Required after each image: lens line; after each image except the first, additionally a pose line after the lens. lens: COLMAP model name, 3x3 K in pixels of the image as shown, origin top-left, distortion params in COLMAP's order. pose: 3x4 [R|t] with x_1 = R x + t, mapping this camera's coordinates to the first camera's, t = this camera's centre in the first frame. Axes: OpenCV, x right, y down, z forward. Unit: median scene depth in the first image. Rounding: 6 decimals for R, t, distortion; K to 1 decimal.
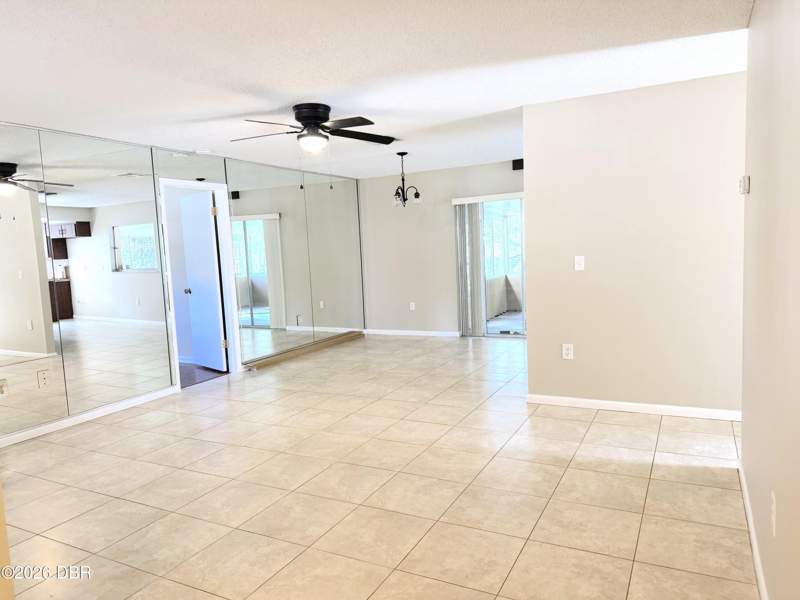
lens RADIAL K [[561.2, 0, 400.0], [0, 561.2, 300.0], [0, 0, 1]] dist [0.011367, 0.000909]
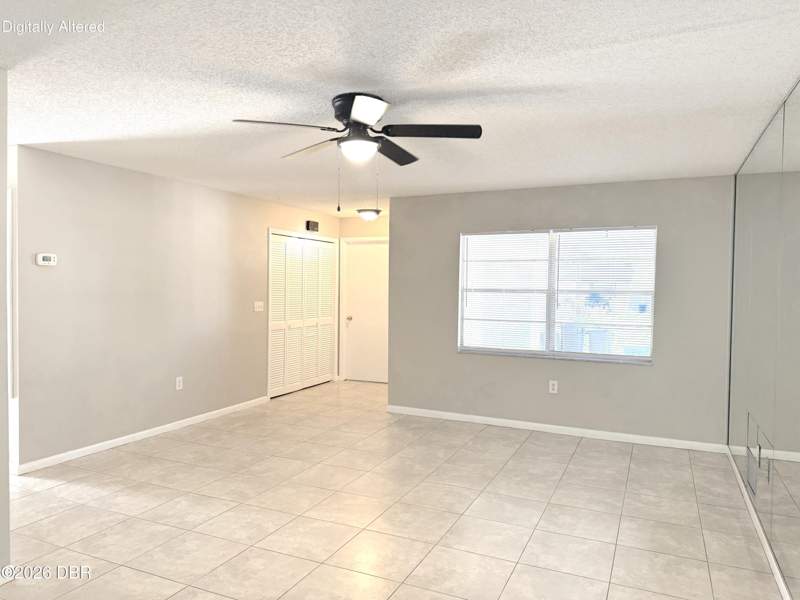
lens RADIAL K [[561.2, 0, 400.0], [0, 561.2, 300.0], [0, 0, 1]] dist [0.011367, 0.000909]
pose [[-0.998134, 0.035395, -0.049755, -0.191787], [0.028518, 0.990746, 0.132698, -0.215604], [0.053991, 0.131032, -0.989907, 2.034757]]
